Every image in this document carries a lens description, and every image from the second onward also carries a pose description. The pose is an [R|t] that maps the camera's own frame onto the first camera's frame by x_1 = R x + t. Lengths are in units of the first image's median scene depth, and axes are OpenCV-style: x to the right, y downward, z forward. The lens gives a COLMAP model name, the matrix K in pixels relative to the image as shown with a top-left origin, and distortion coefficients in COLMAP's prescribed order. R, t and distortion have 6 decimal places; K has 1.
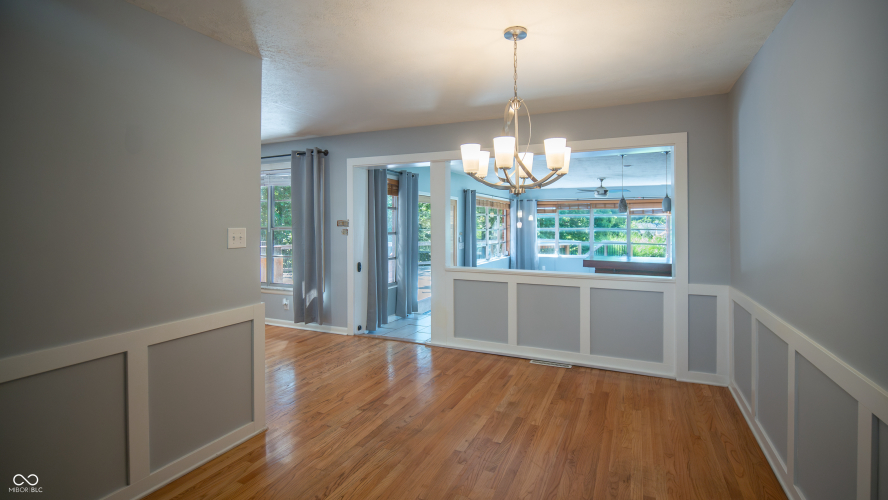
lens RADIAL K [[409.8, 0, 431.3], [0, 409.8, 233.9], [0, 0, 1]] dist [-0.021636, 0.000506]
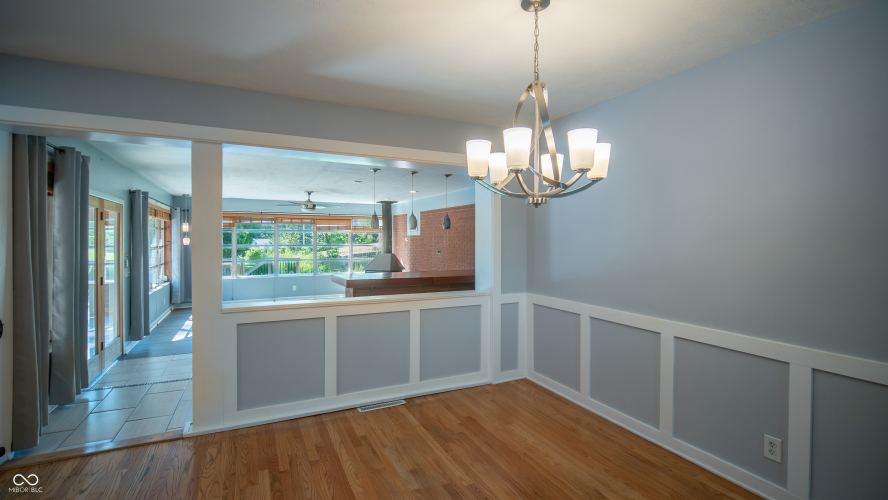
lens RADIAL K [[409.8, 0, 453.8], [0, 409.8, 247.1], [0, 0, 1]] dist [-0.021636, 0.000506]
pose [[0.608764, -0.013985, 0.793228, -0.272716], [0.018781, 0.999818, 0.003214, -0.010482], [-0.793129, 0.012941, 0.608916, 0.342314]]
